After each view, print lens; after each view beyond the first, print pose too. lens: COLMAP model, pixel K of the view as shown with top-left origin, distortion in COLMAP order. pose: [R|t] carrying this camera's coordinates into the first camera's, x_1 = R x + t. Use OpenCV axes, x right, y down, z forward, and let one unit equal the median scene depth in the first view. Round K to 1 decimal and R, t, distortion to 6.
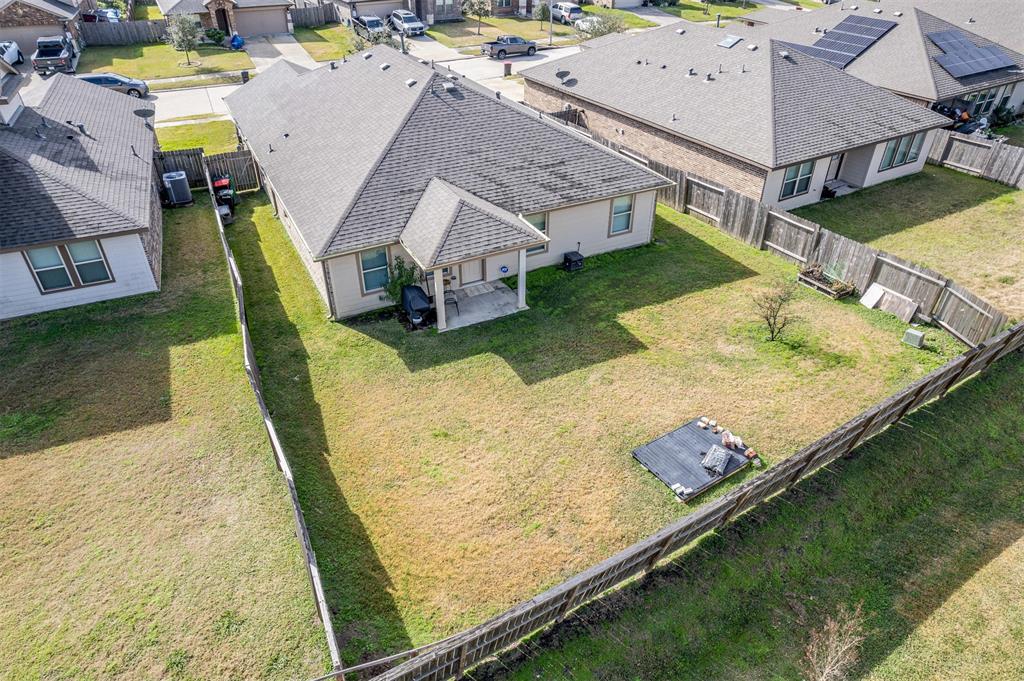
lens RADIAL K [[656.8, 0, 515.3], [0, 656.8, 344.0], [0, 0, 1]] dist [-0.078576, 0.072545]
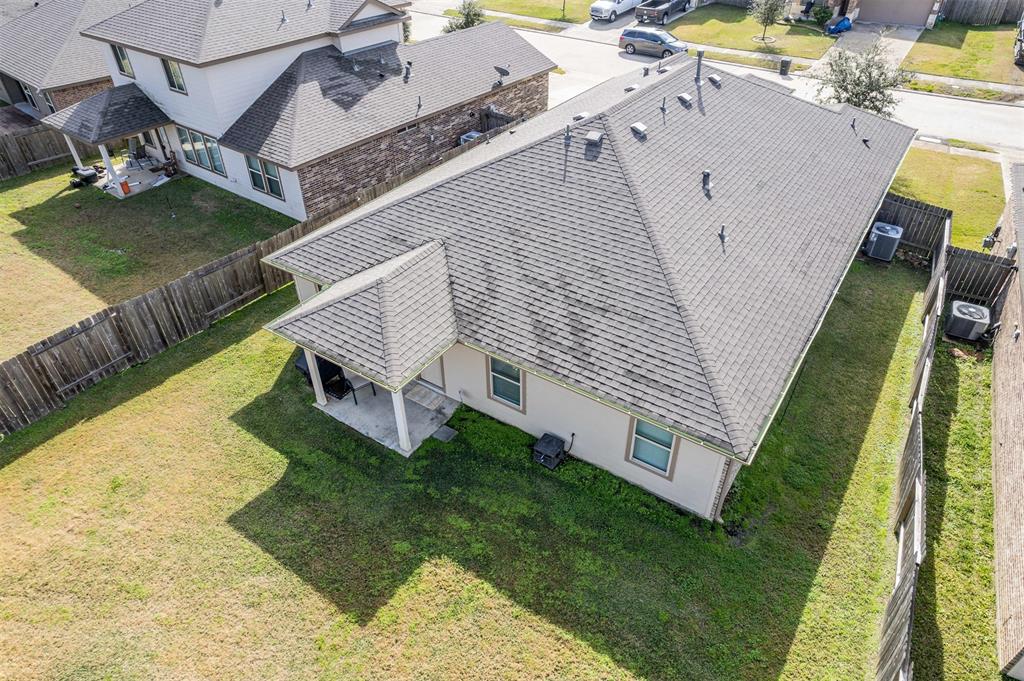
lens RADIAL K [[656.8, 0, 515.3], [0, 656.8, 344.0], [0, 0, 1]] dist [-0.078576, 0.072545]
pose [[0.475139, 0.526911, -0.704704, 0.456568], [-0.492162, 0.823029, 0.283548, -0.368909], [0.729397, 0.212104, 0.650378, 0.534818]]
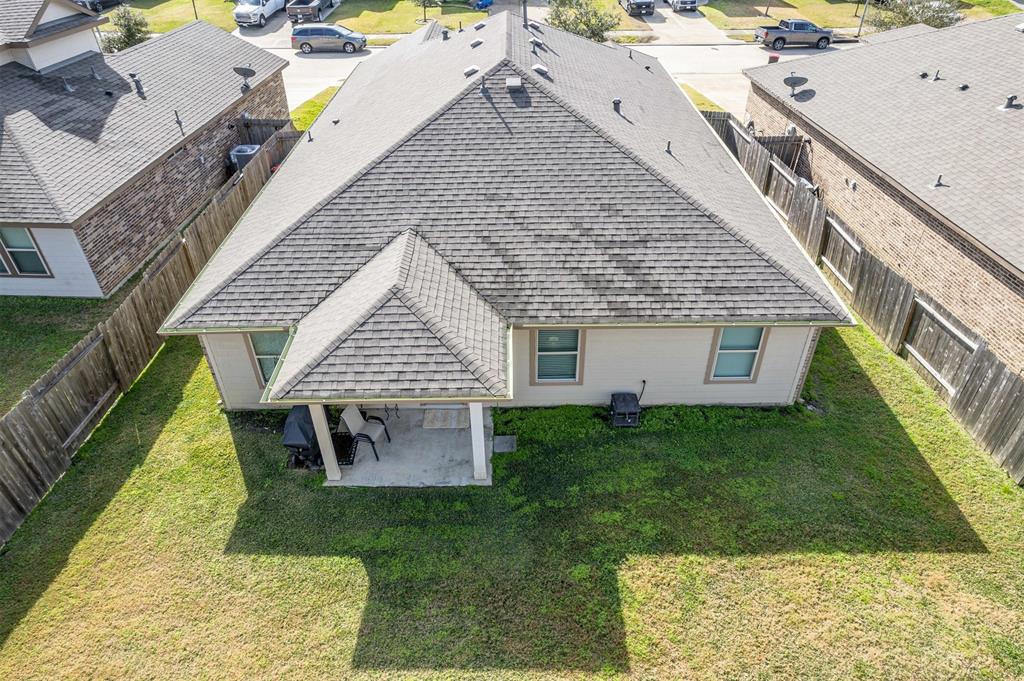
lens RADIAL K [[656.8, 0, 515.3], [0, 656.8, 344.0], [0, 0, 1]] dist [-0.078576, 0.072545]
pose [[0.889076, 0.262574, -0.374966, 0.201509], [-0.250001, 0.964701, 0.082769, -0.203784], [0.383463, 0.020154, 0.923336, 0.419622]]
